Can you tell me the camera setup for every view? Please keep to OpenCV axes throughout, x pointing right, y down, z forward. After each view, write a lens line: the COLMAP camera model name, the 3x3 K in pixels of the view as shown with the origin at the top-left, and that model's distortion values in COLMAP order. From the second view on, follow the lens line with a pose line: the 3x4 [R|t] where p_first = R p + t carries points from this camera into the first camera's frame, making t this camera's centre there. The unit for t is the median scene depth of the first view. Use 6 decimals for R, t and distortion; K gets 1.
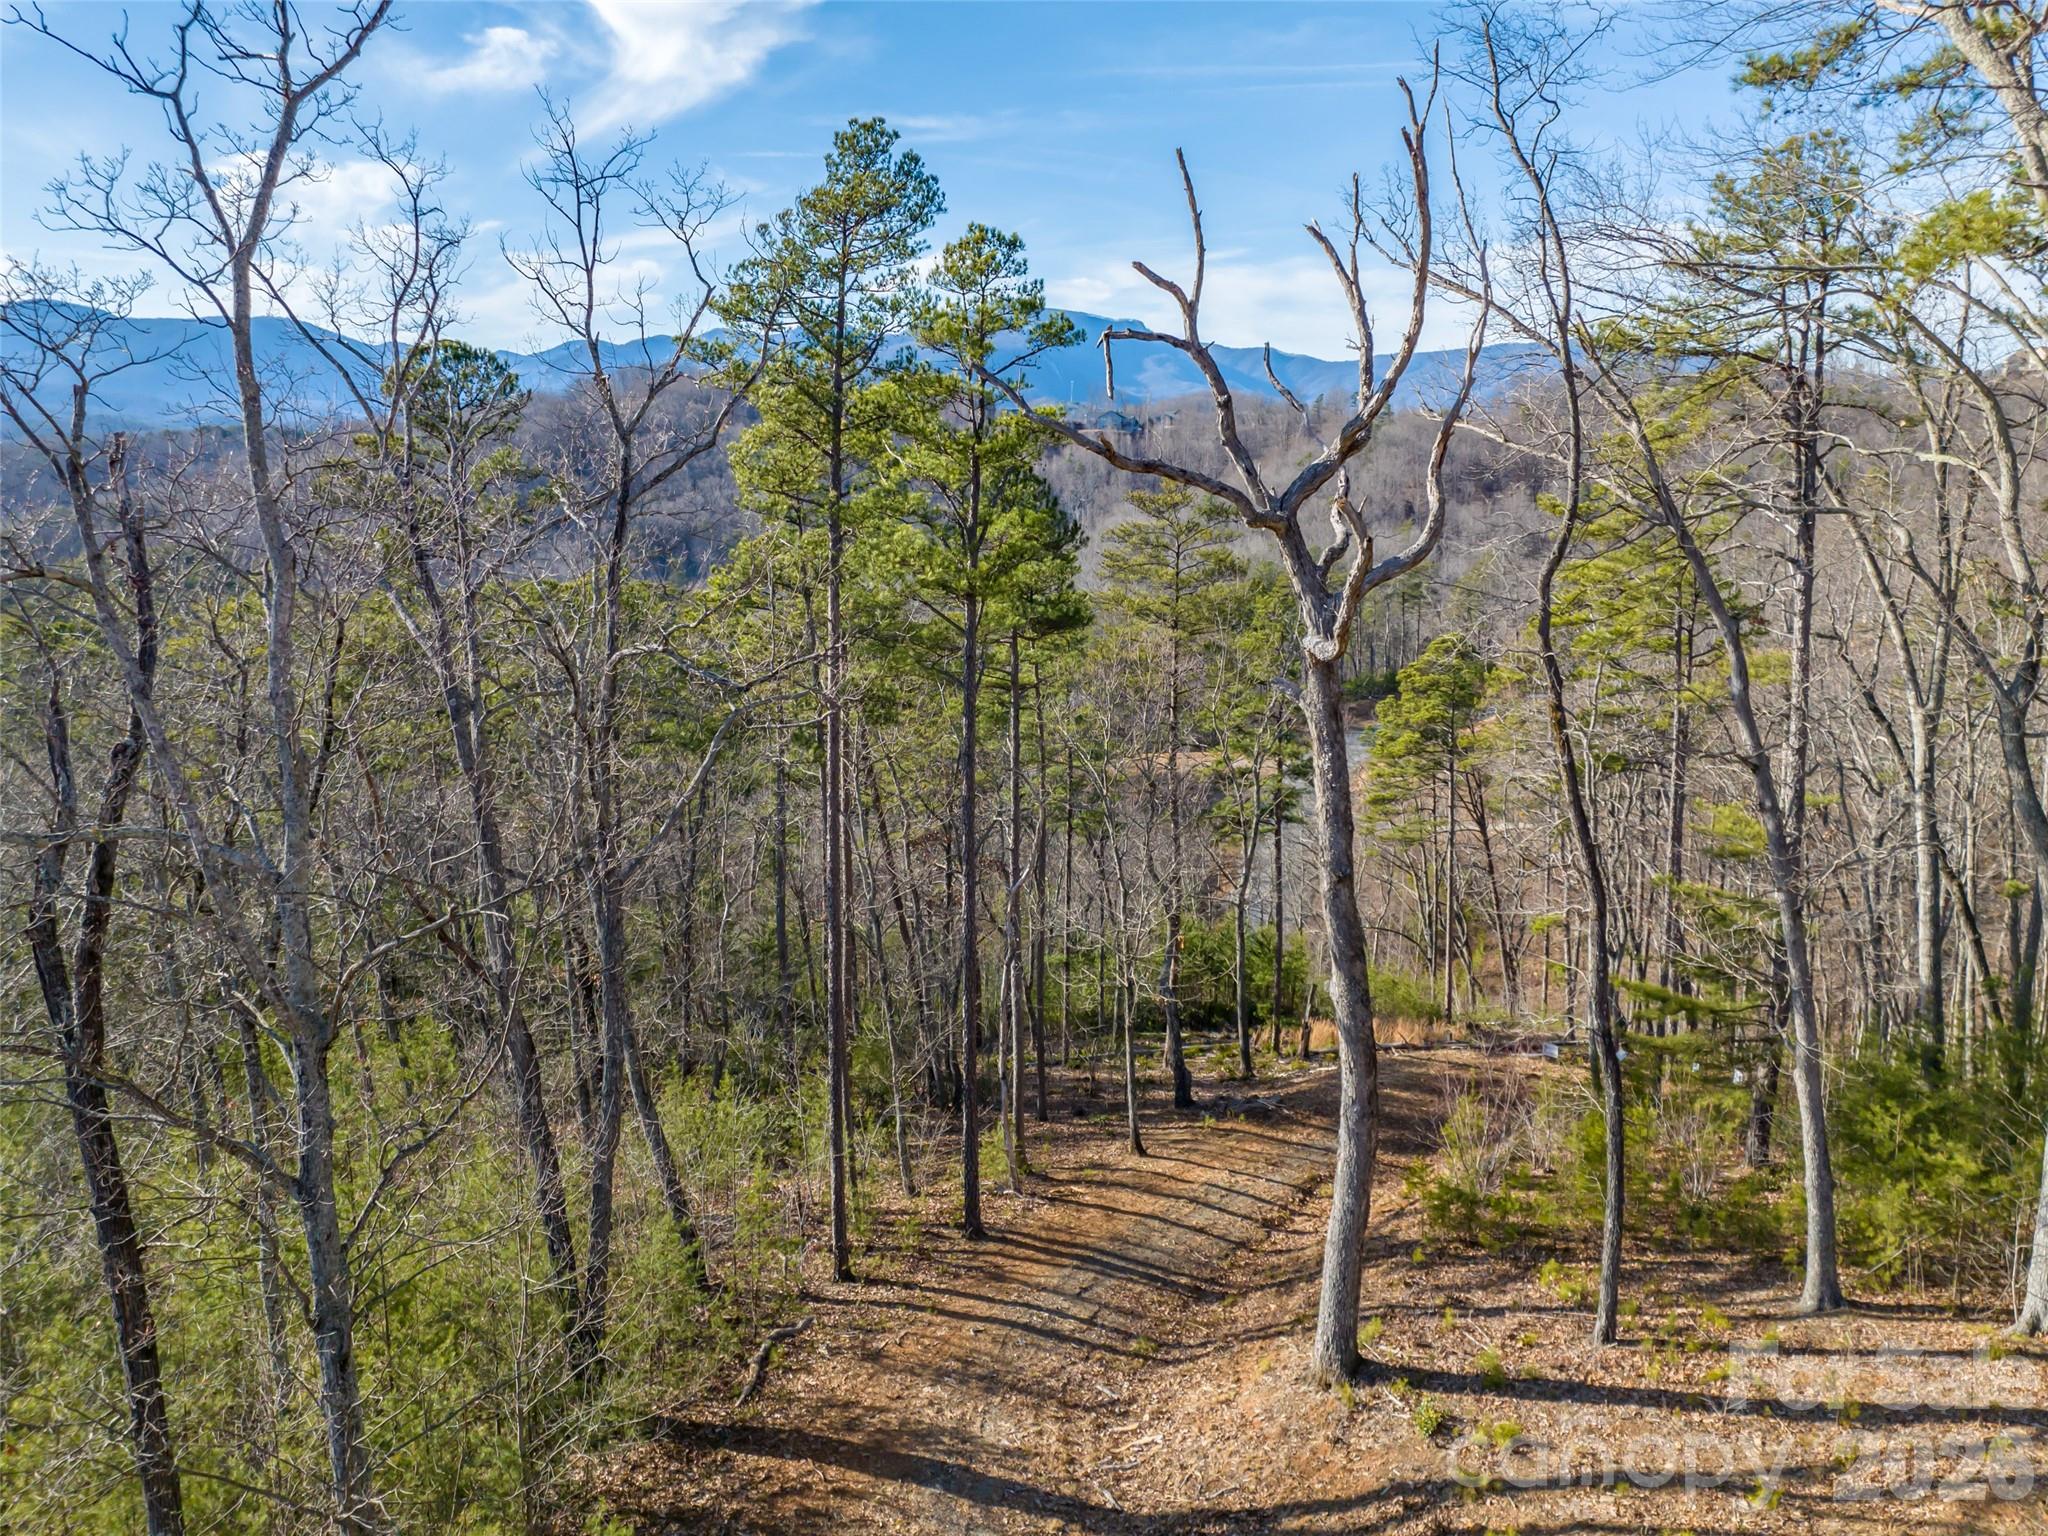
lens RADIAL K [[1530.1, 0, 1031.3], [0, 1530.1, 756.5], [0, 0, 1]] dist [-0.042861, 0.013119]
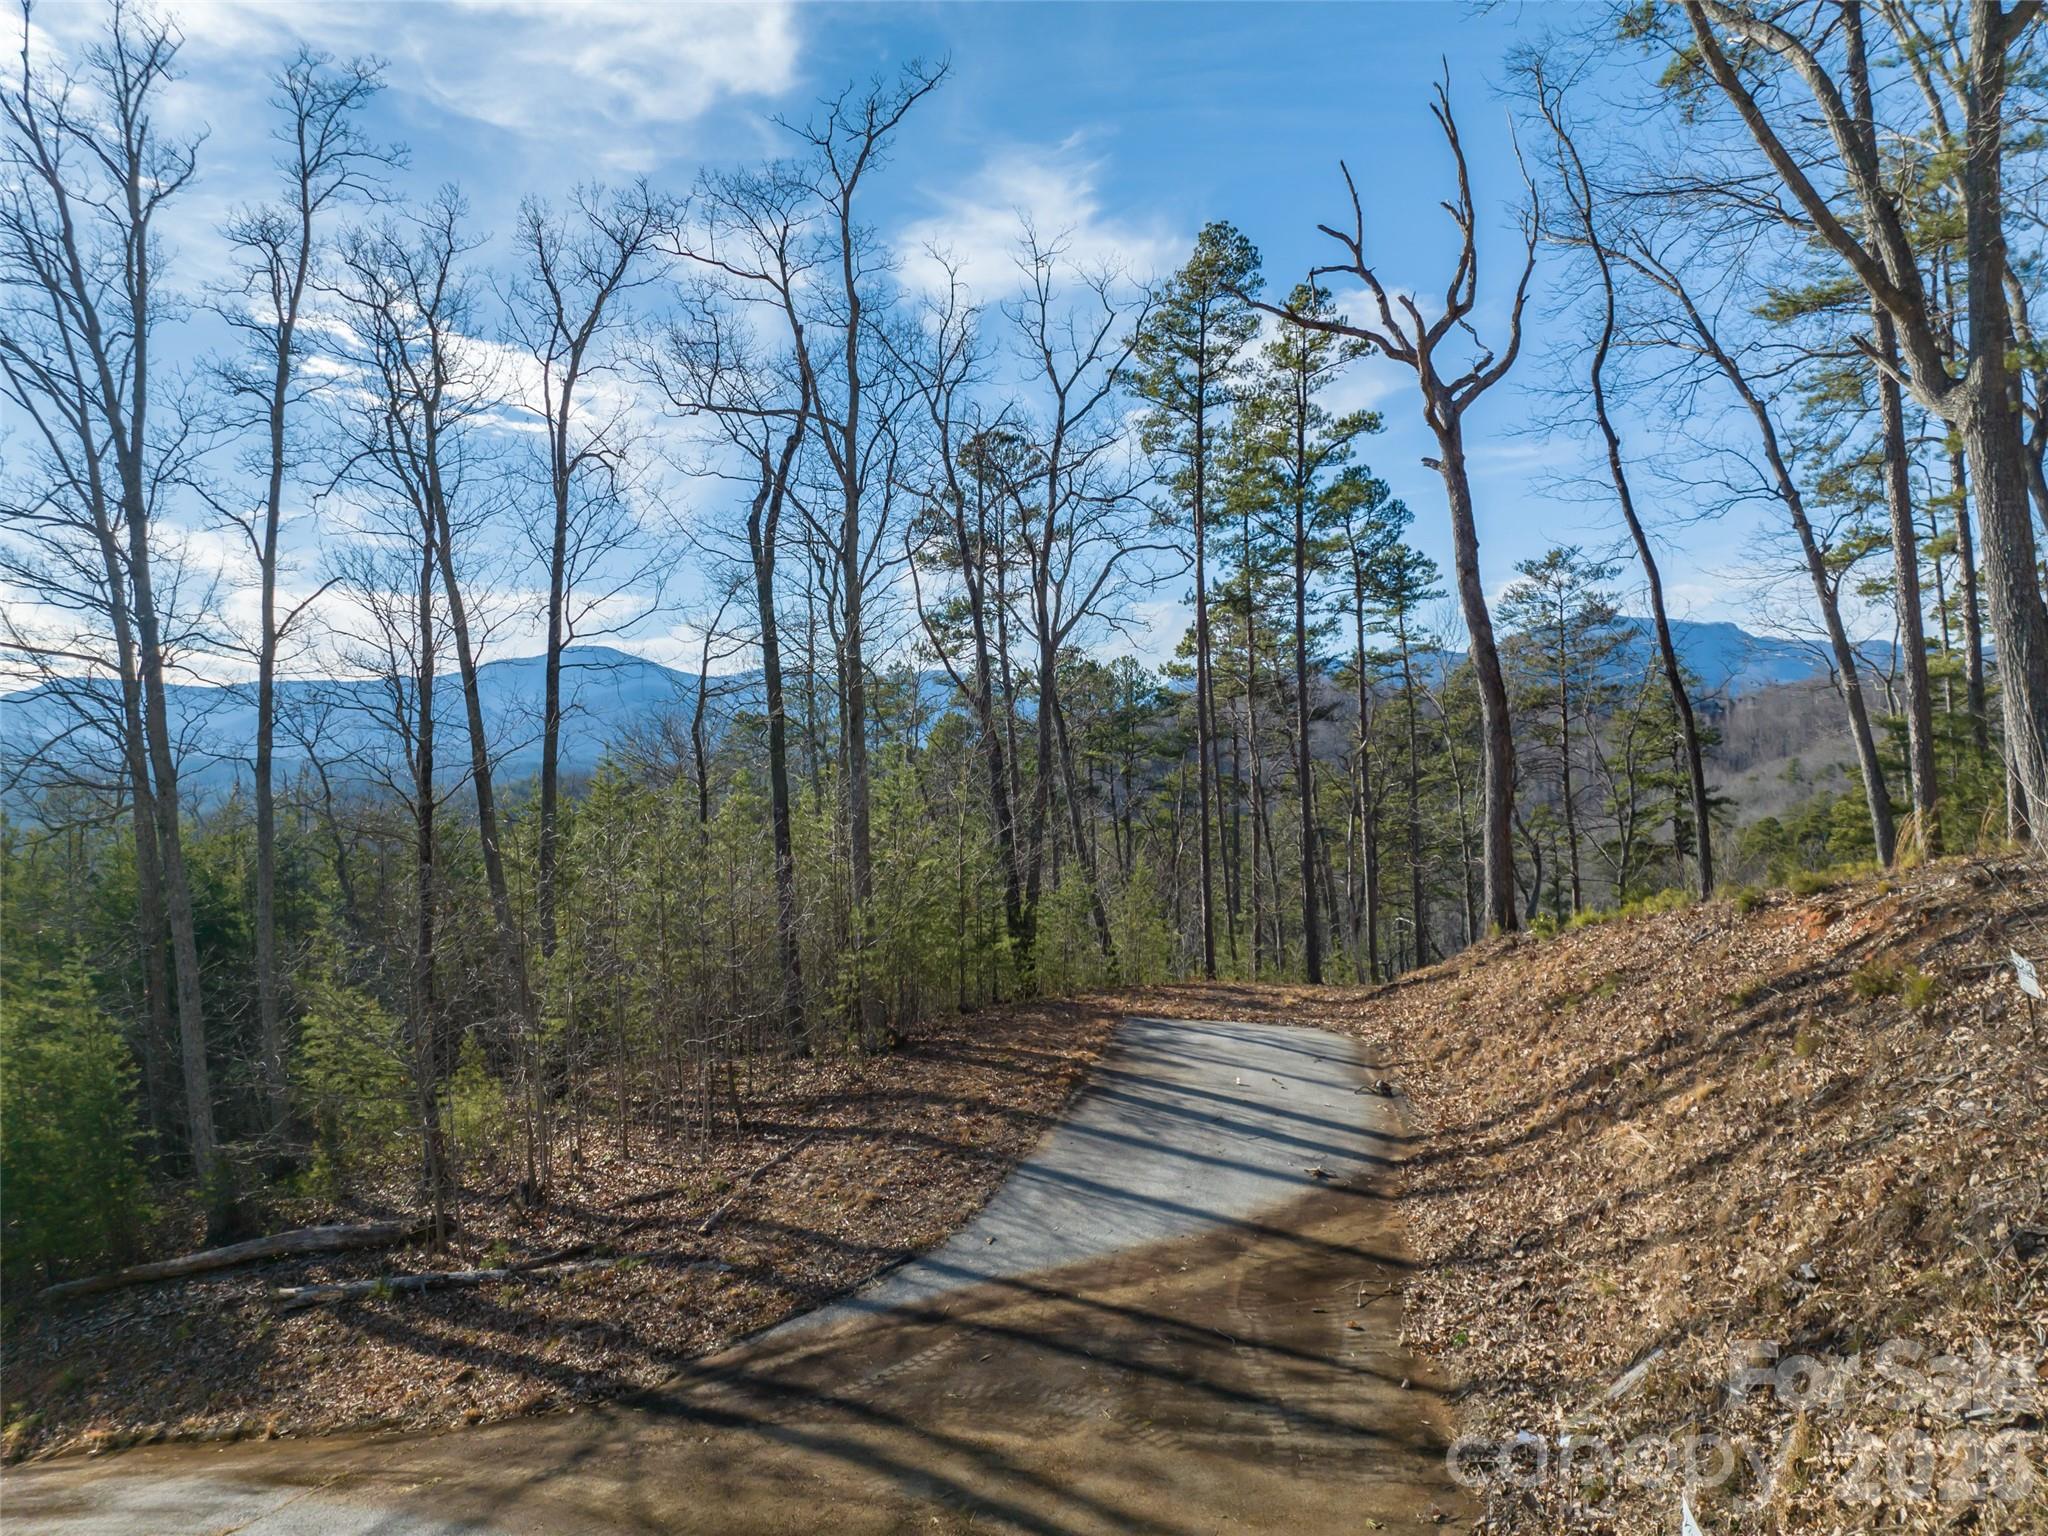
lens RADIAL K [[1458.4, 0, 1019.8], [0, 1458.4, 752.7], [0, 0, 1]] dist [-0.048412, 0.025579]
pose [[0.921867, -0.033961, -0.386016, 0.359740], [-0.045451, 0.979800, -0.194747, 0.586852], [0.384832, 0.197075, 0.901702, -0.491451]]
